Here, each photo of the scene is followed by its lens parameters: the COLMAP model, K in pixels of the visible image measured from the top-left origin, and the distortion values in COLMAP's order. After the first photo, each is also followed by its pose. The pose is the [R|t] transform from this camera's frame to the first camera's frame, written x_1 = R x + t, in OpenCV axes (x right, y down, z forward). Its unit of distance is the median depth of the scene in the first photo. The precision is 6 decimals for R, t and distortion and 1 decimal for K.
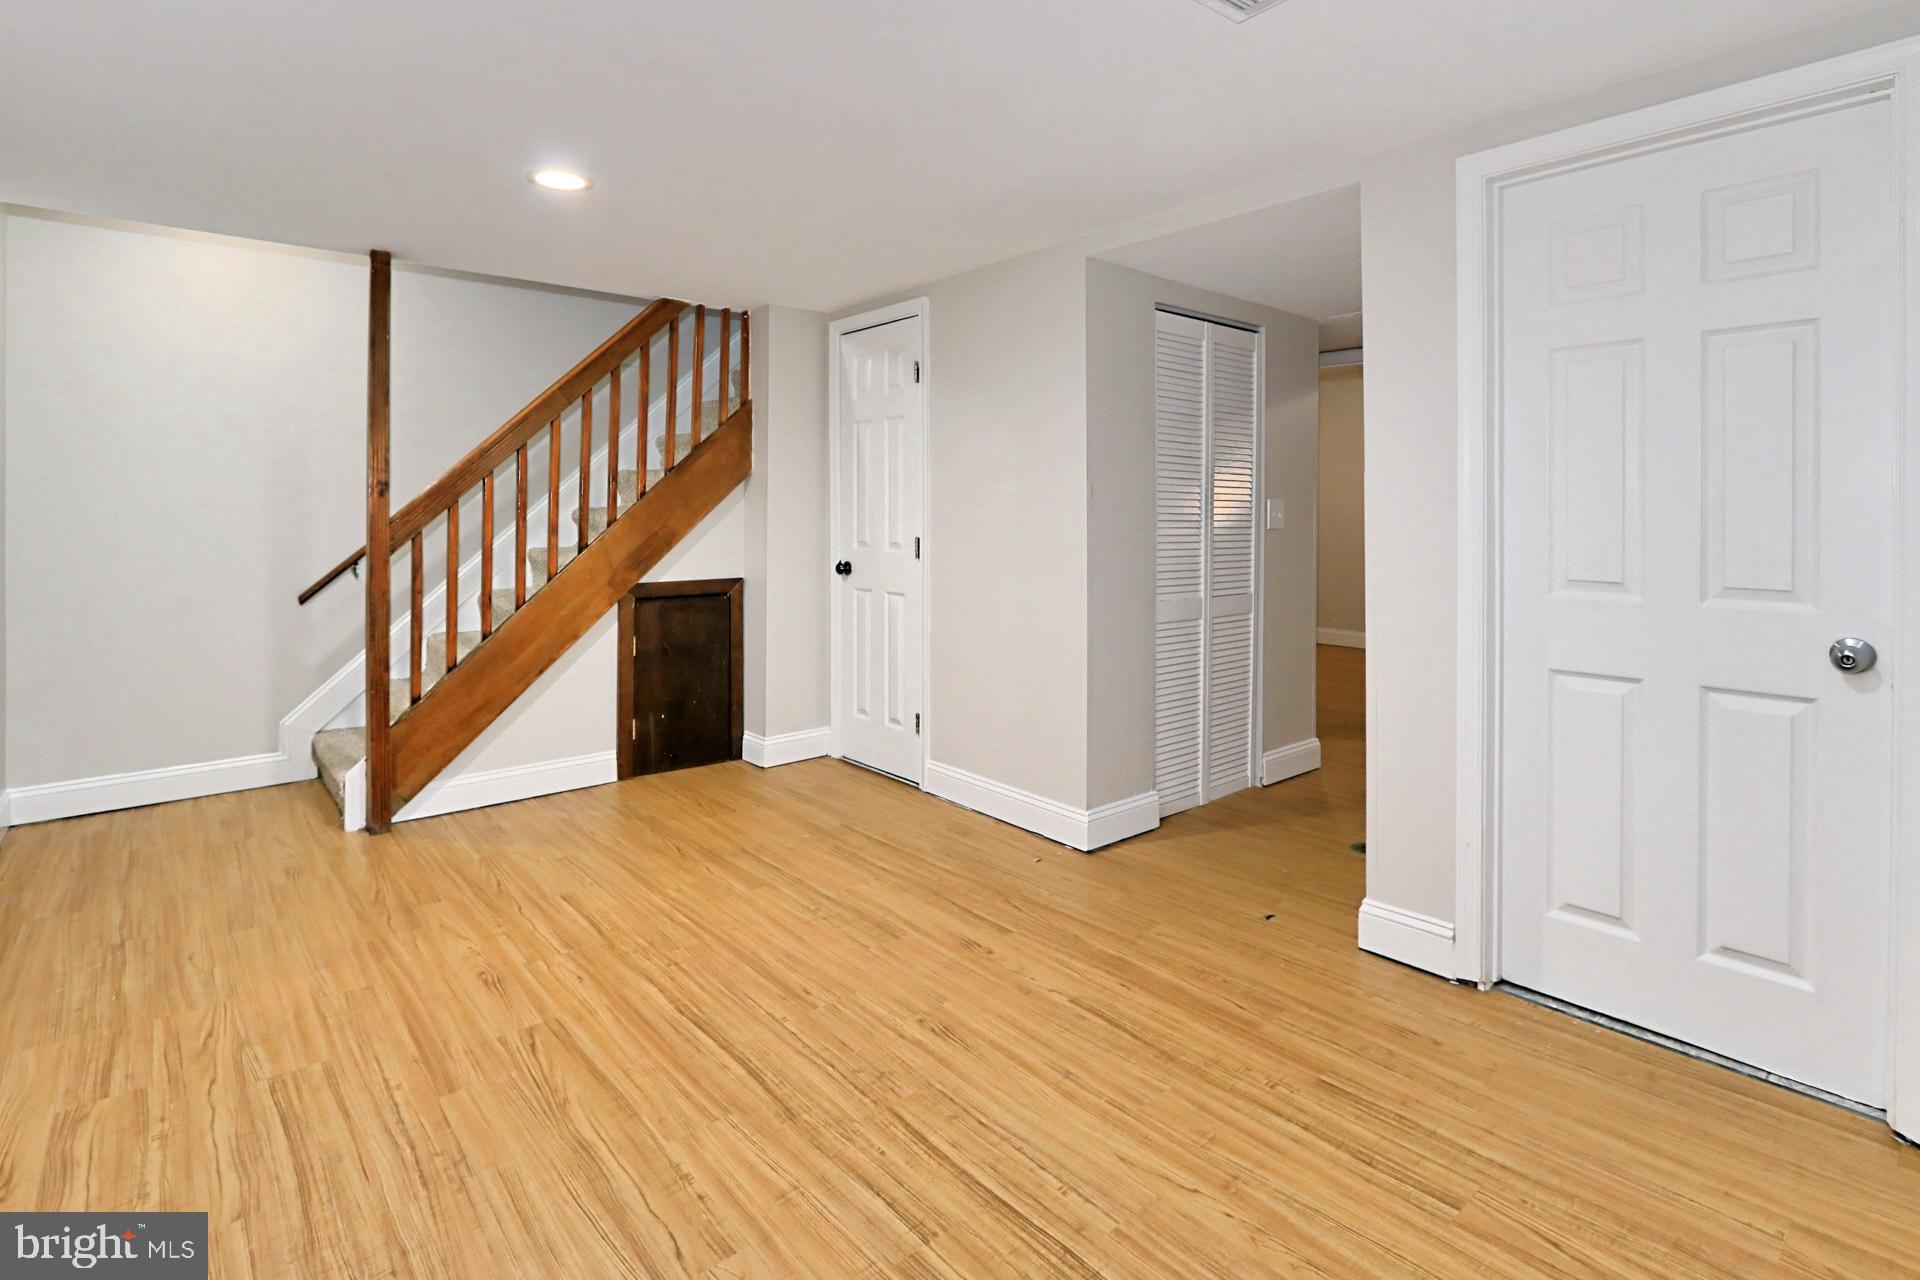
lens RADIAL K [[942.2, 0, 947.9], [0, 942.2, 645.9], [0, 0, 1]] dist [-0.003473, -0.001653]
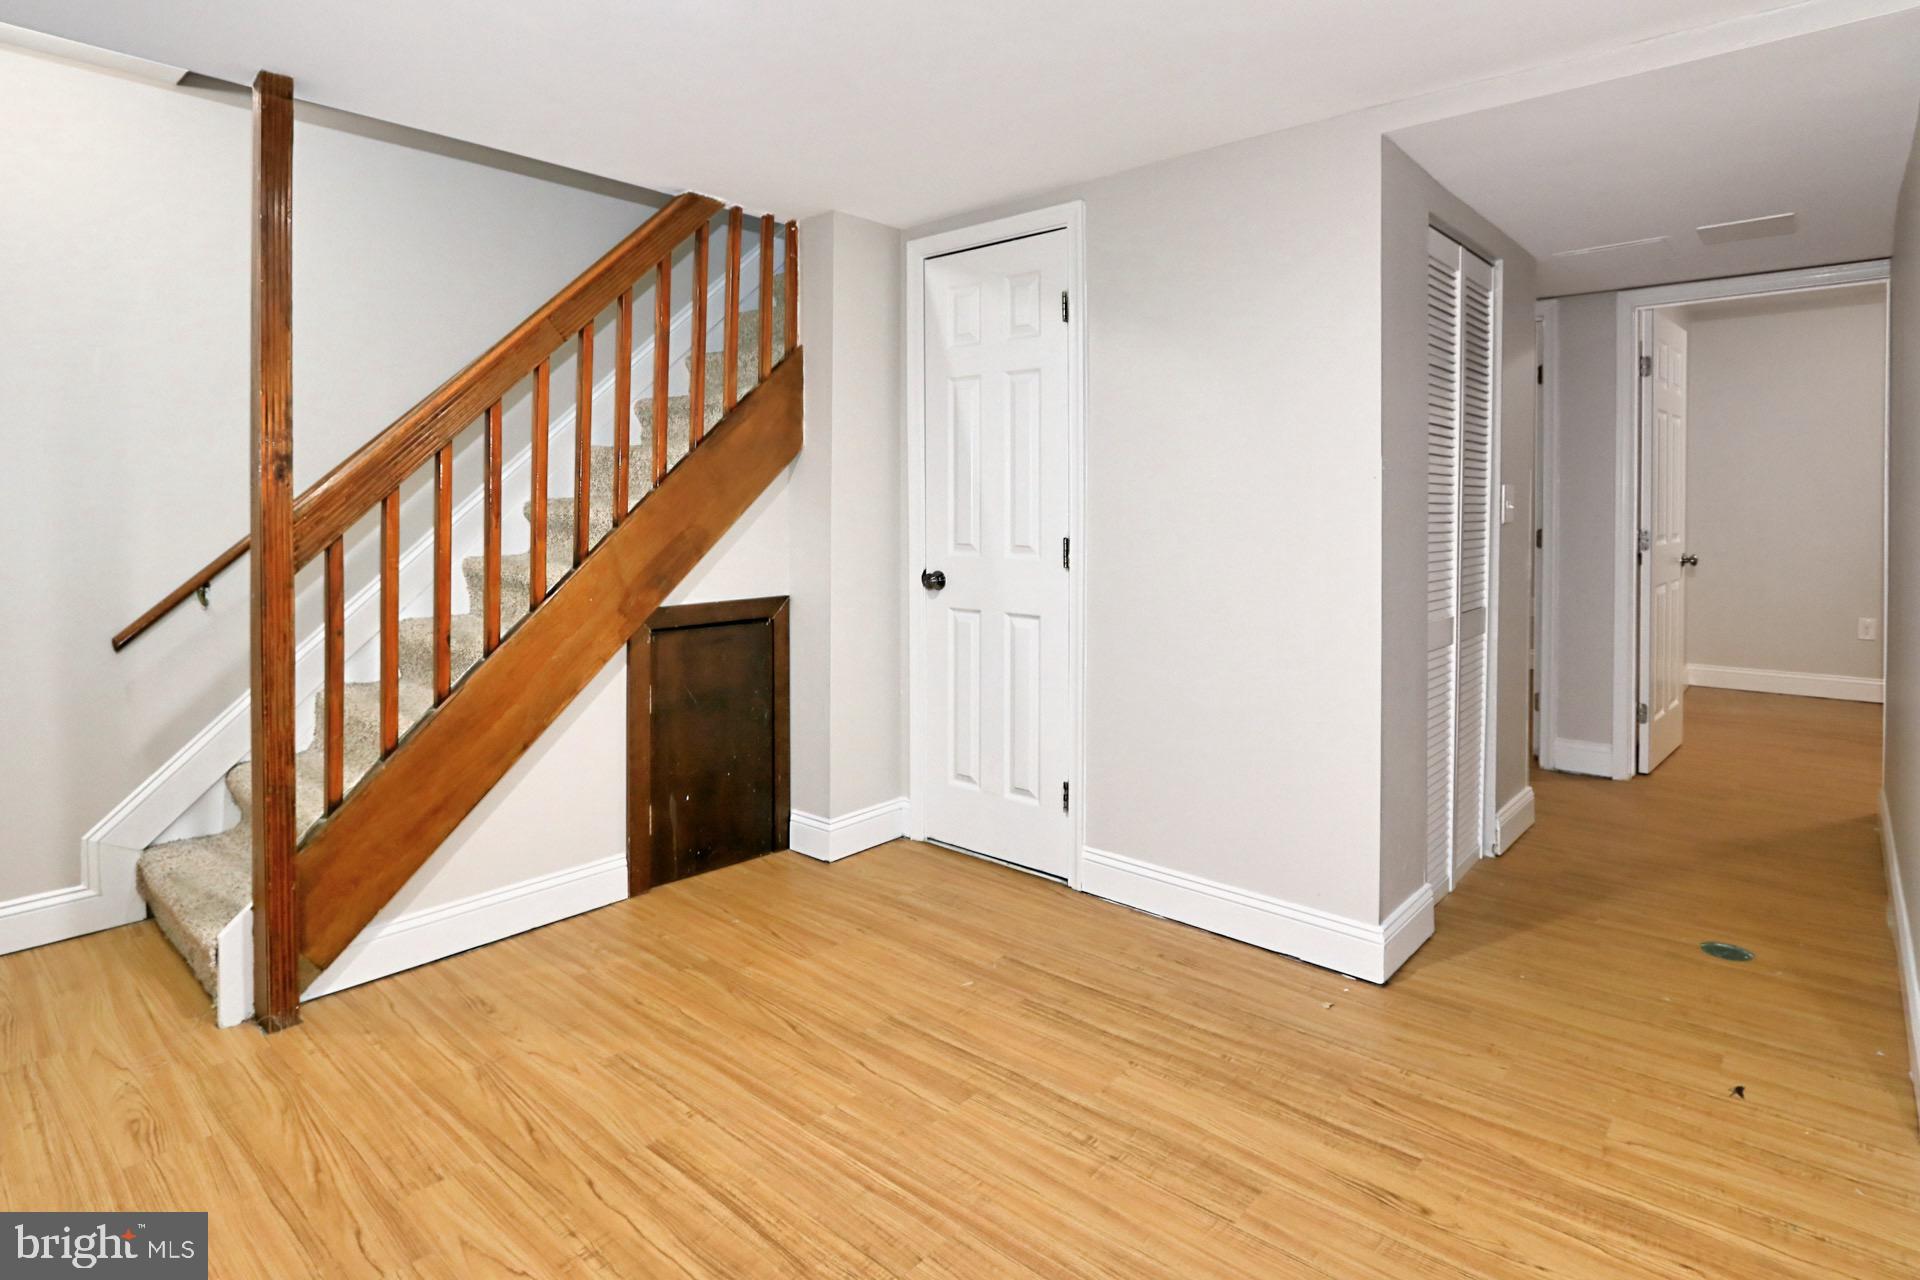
lens RADIAL K [[1012.9, 0, 957.8], [0, 1012.9, 638.3], [0, 0, 1]] dist [-0.010828, 0.002270]
pose [[0.989951, -0.022472, 0.139617, -0.298735], [0.024012, 0.999668, -0.009355, -0.044615], [-0.139360, 0.012614, 0.990161, 0.335595]]
